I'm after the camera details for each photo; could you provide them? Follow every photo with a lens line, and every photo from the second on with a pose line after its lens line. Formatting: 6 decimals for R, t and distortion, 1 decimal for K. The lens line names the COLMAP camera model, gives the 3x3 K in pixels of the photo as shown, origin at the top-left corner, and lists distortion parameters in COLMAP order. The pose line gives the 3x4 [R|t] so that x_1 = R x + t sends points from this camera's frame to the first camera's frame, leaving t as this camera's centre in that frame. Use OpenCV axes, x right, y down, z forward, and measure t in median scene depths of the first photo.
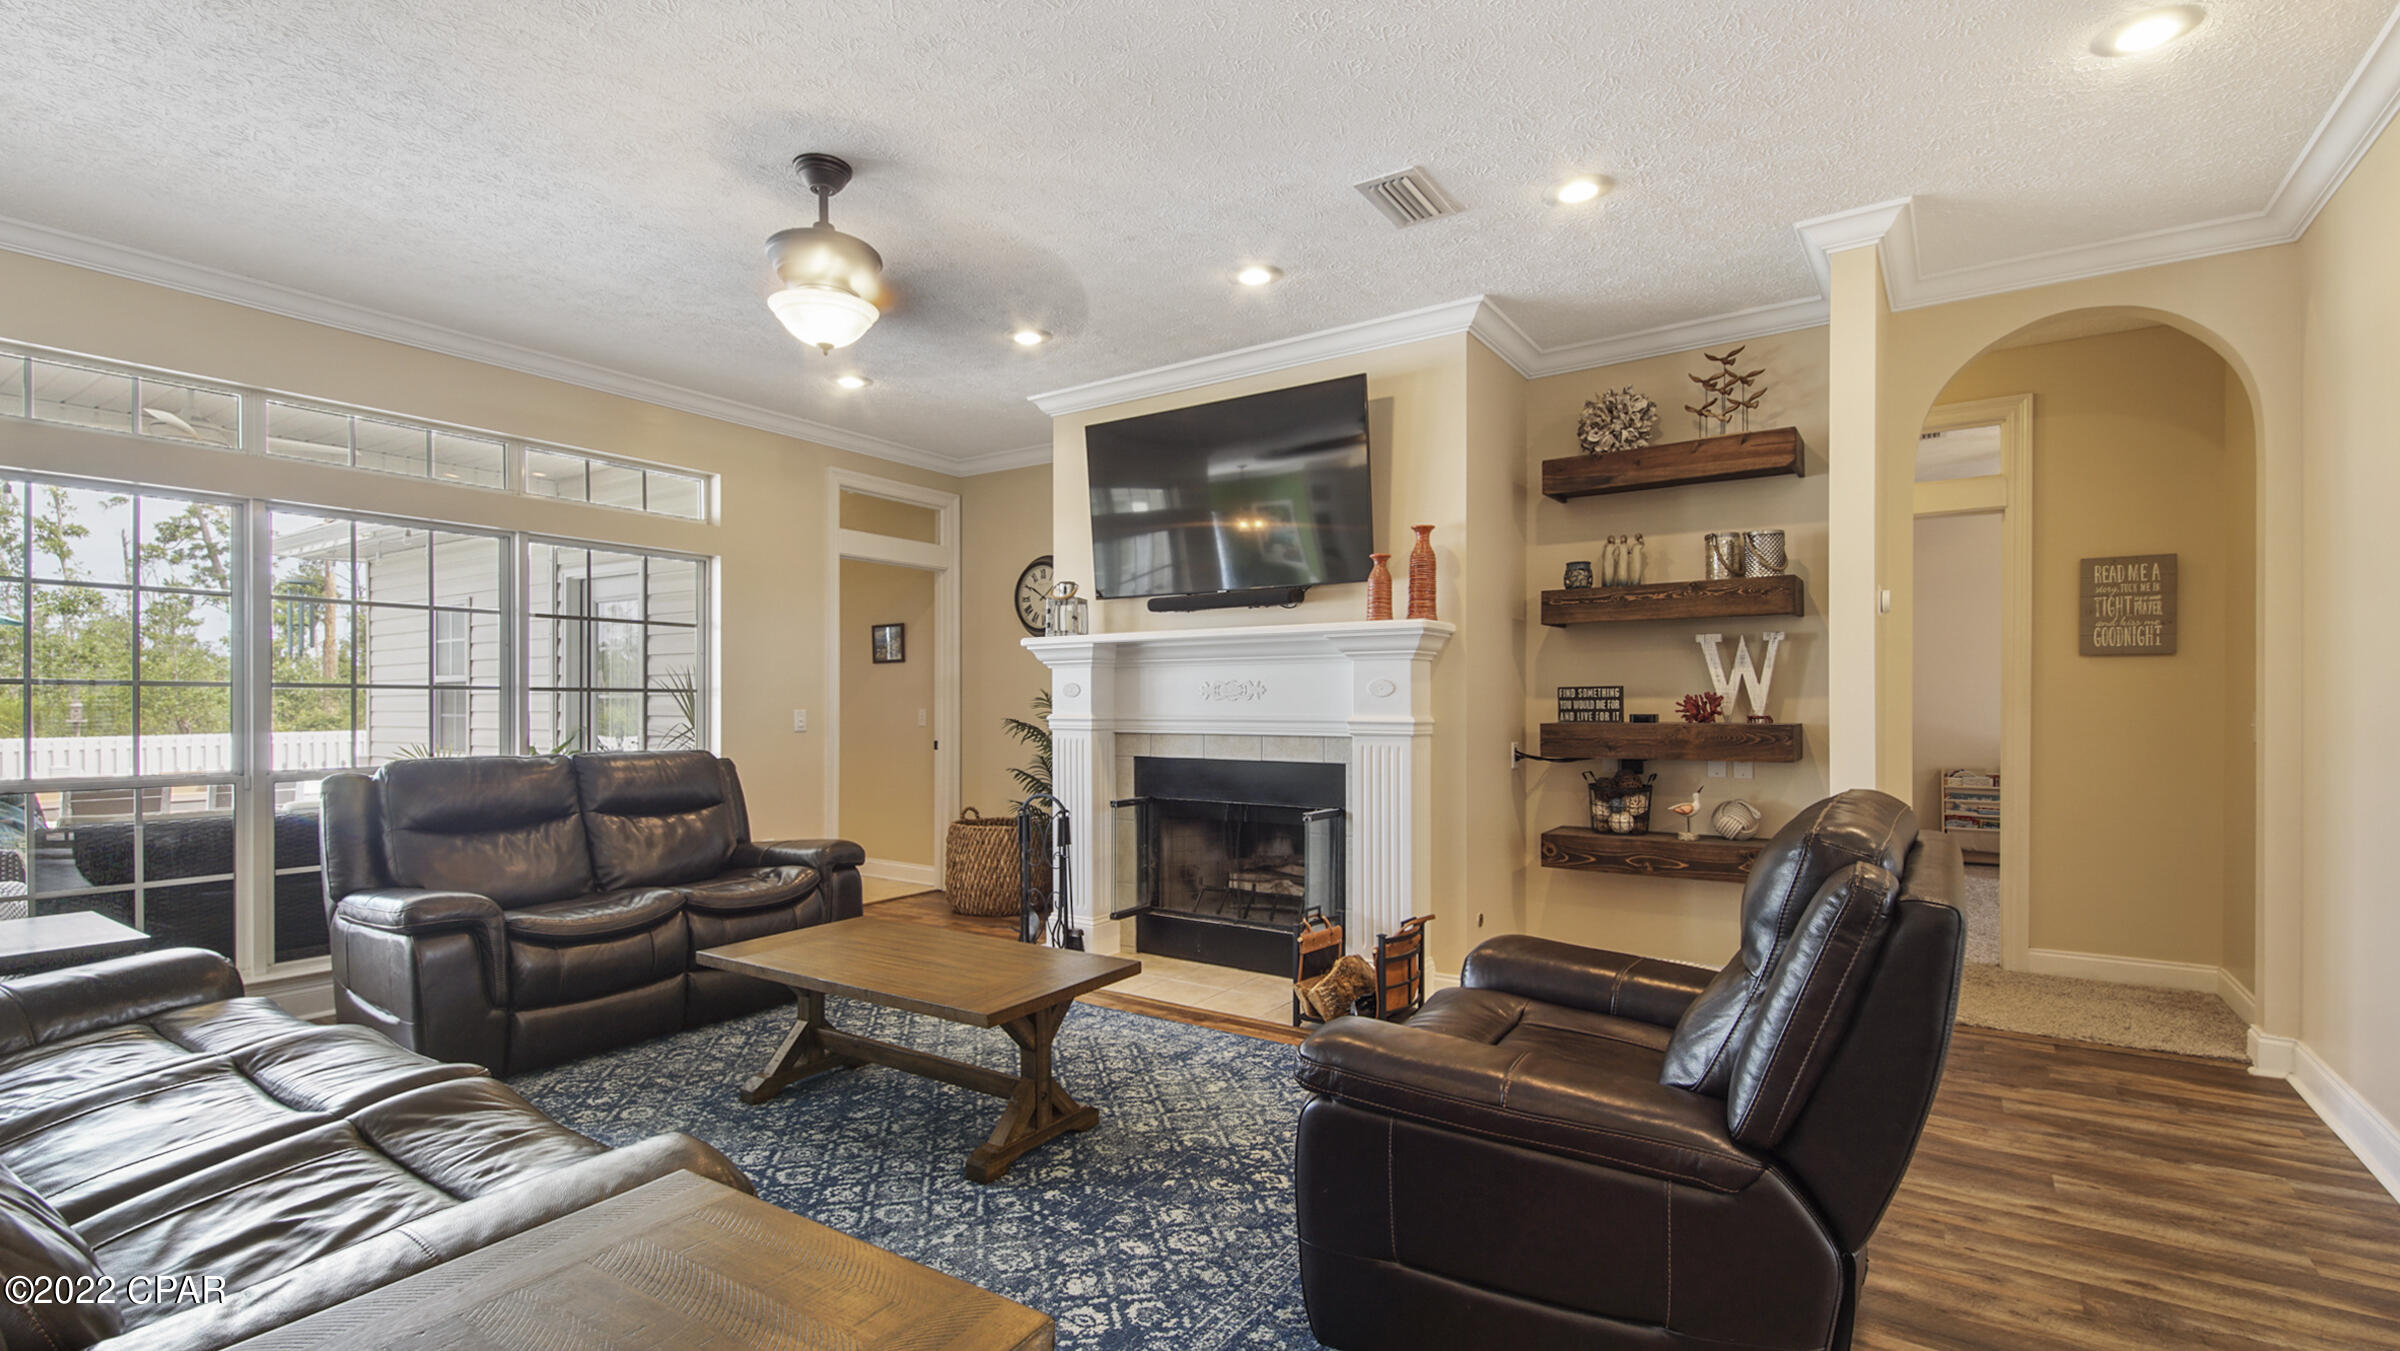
lens RADIAL K [[979.1, 0, 1200.3], [0, 979.1, 706.8], [0, 0, 1]] dist [0.026860, -0.013855]
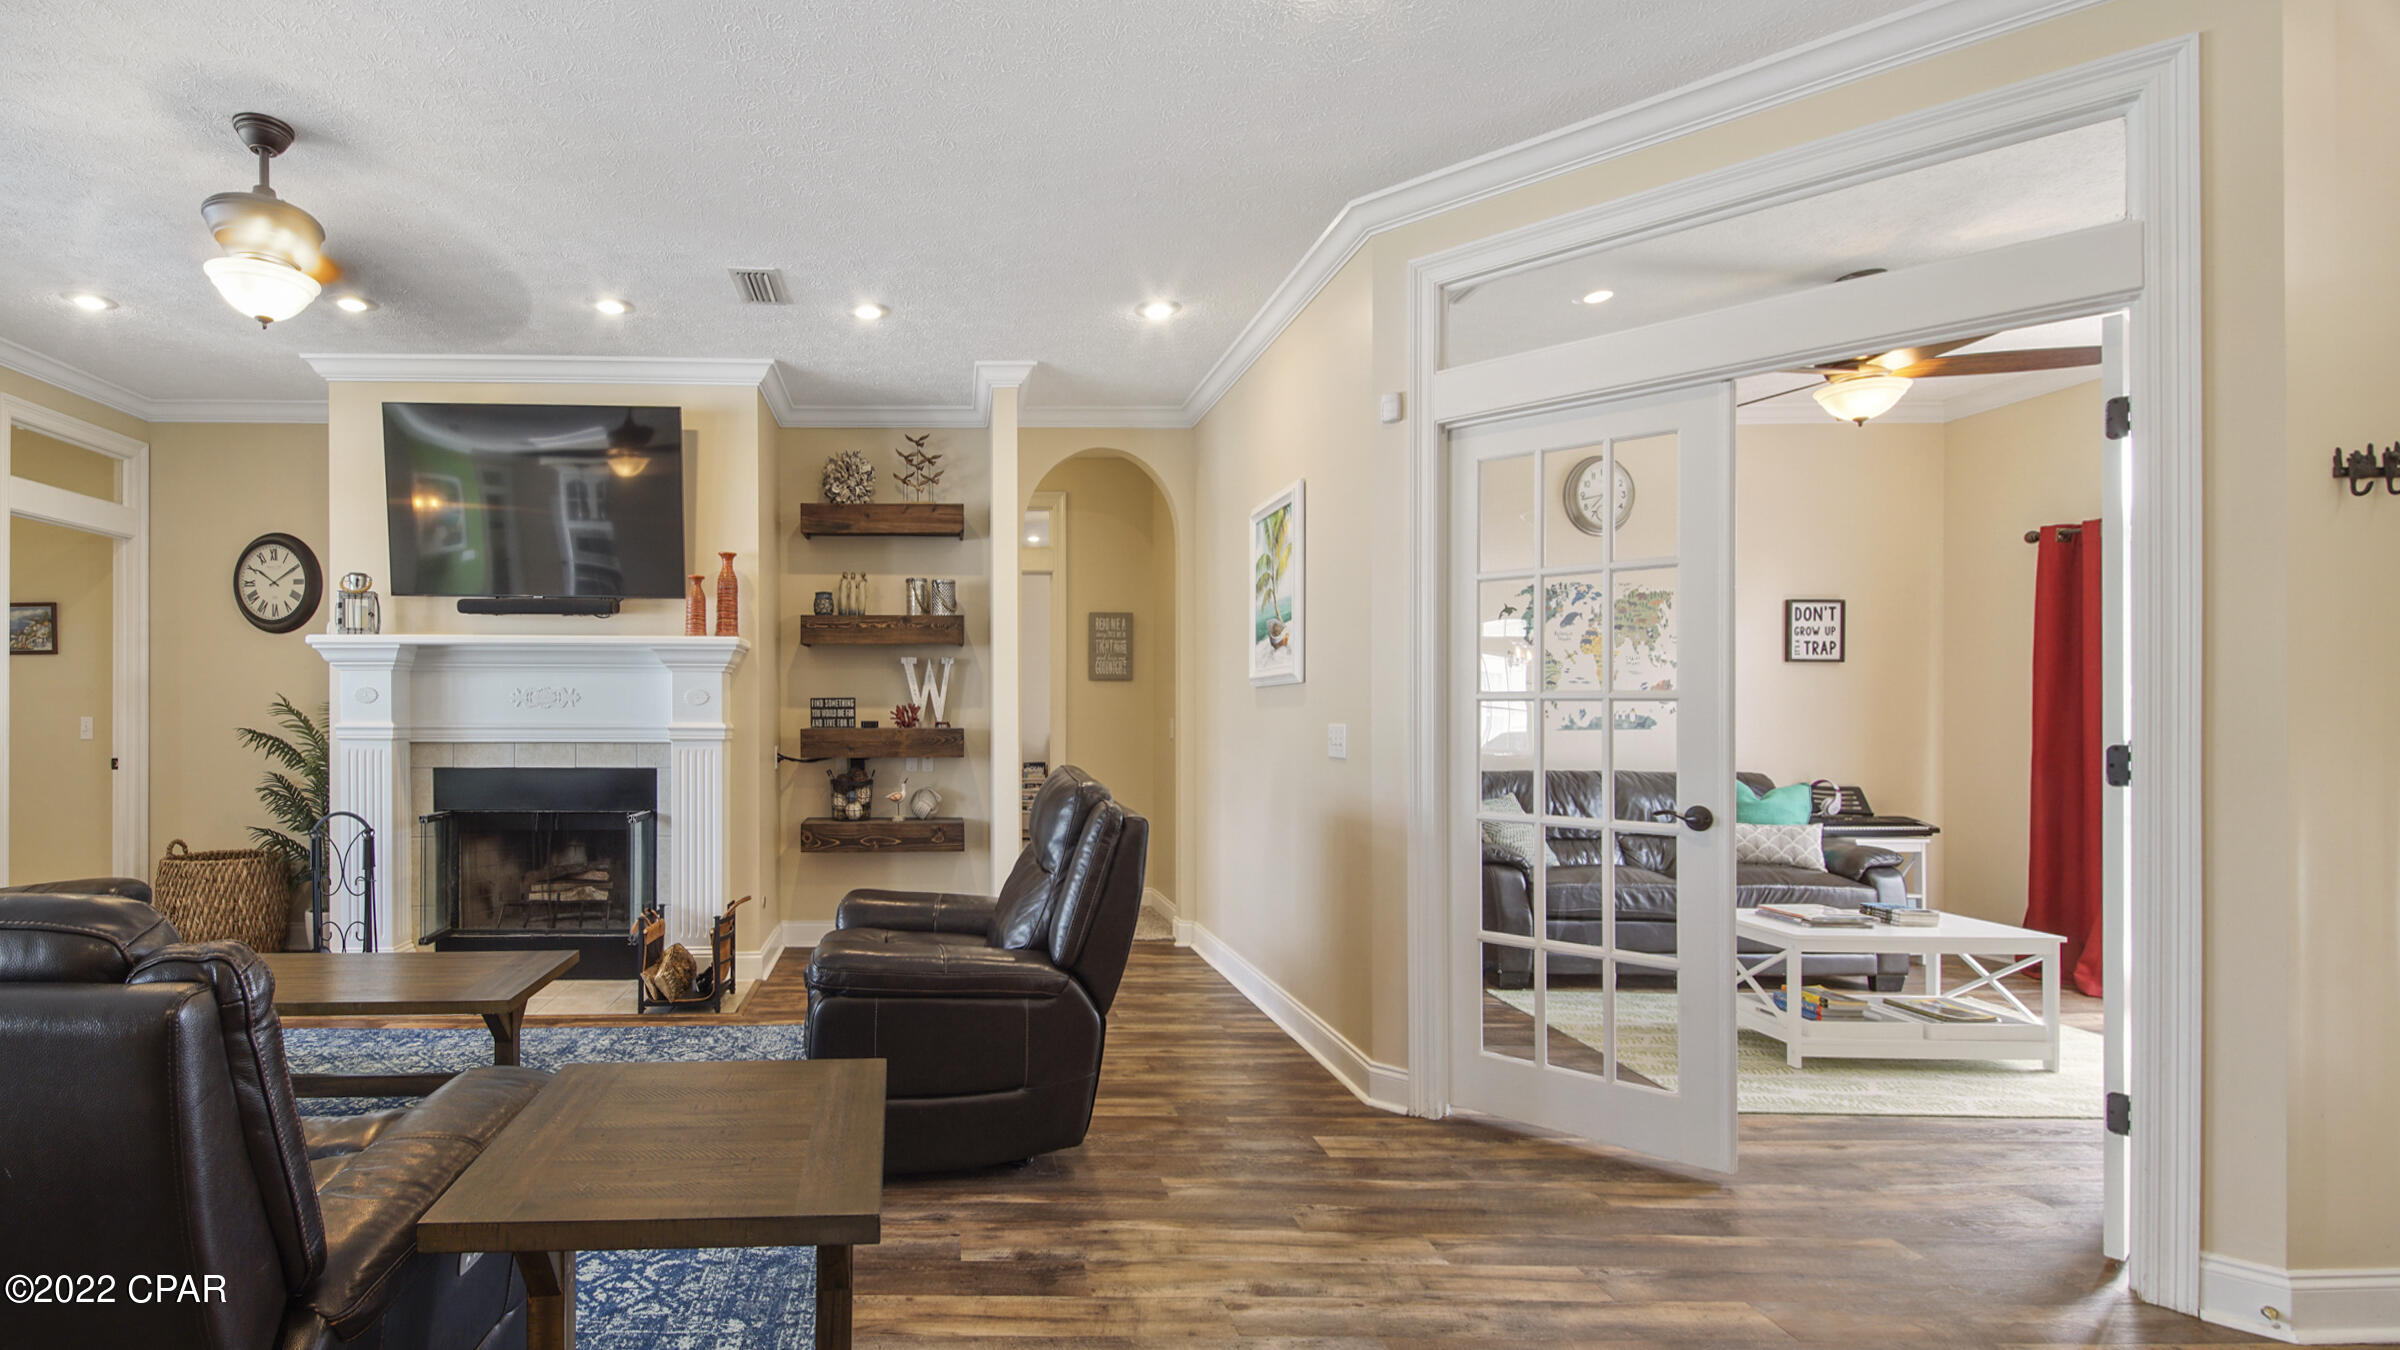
lens RADIAL K [[979.1, 0, 1200.3], [0, 979.1, 706.3], [0, 0, 1]] dist [0.026860, -0.013855]
pose [[0.649800, 0.007165, 0.760072, -0.278140], [0.000454, 0.999952, -0.009814, 0.001844], [-0.760105, 0.006722, 0.649765, -0.139285]]
